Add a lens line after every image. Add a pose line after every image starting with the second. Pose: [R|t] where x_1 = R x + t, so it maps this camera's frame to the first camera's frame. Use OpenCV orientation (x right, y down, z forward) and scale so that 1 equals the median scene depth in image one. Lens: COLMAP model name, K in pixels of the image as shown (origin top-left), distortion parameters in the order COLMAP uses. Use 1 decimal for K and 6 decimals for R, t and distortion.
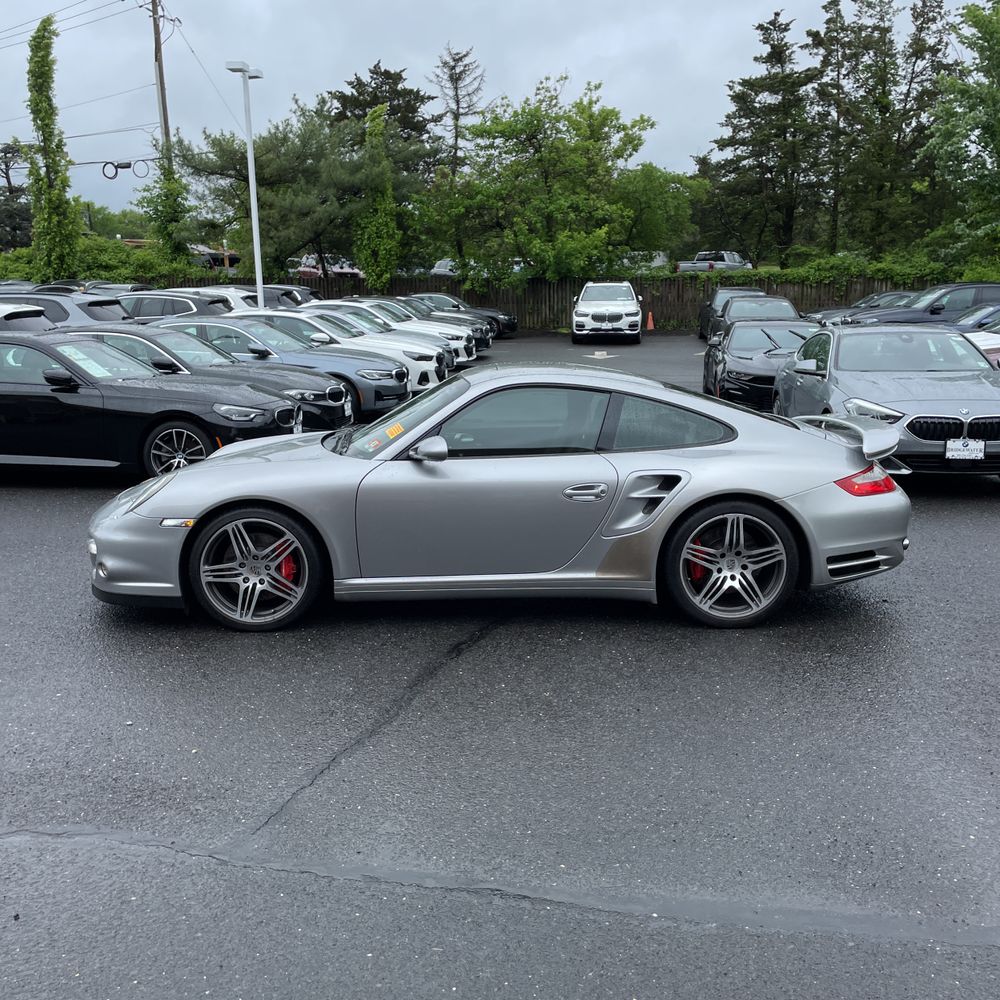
lens RADIAL K [[1004.5, 0, 500.0], [0, 1004.5, 500.0], [0, 0, 1]] dist [0.098582, -0.145461]
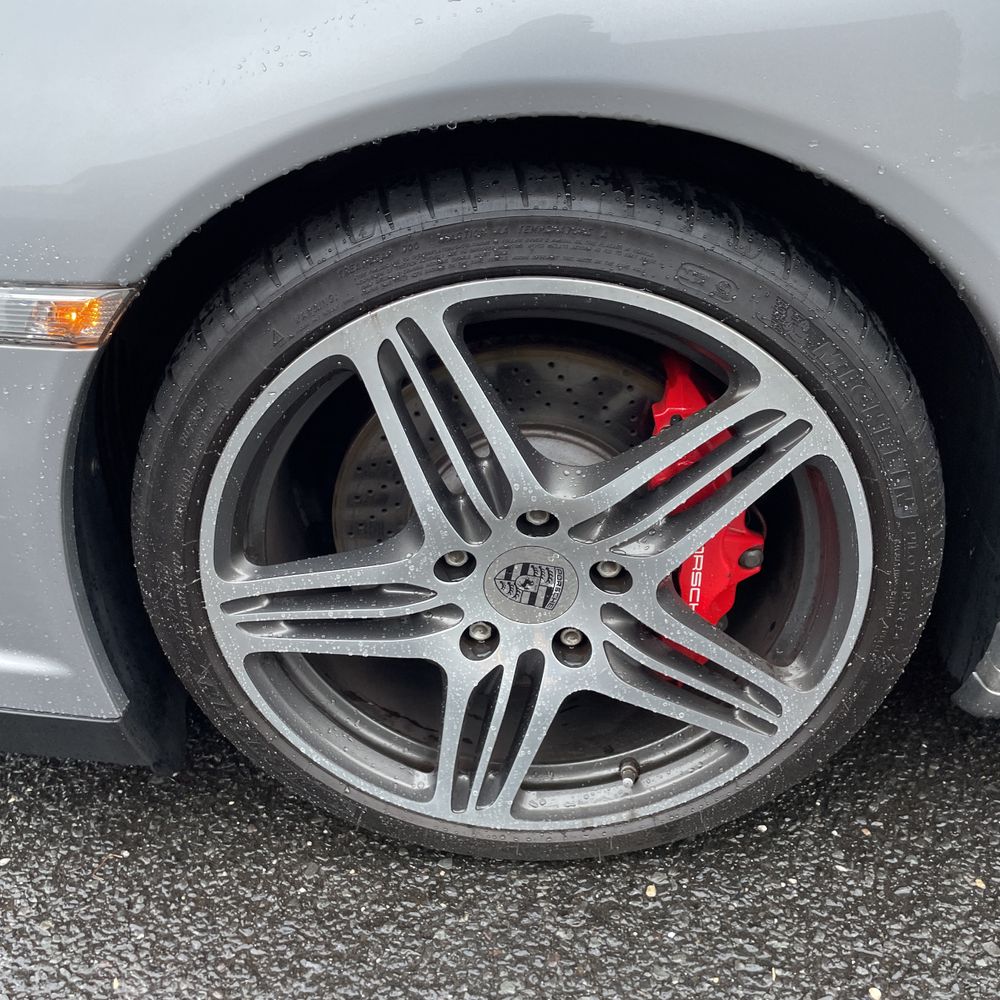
lens RADIAL K [[1008.5, 0, 496.2], [0, 1008.5, 509.5], [0, 0, 1]] dist [0.091727, -0.135749]
pose [[0.996904, -0.002585, -0.078590, -0.233433], [0.031828, 0.927190, 0.373236, -0.003301], [0.071903, -0.374582, 0.924402, 0.846251]]
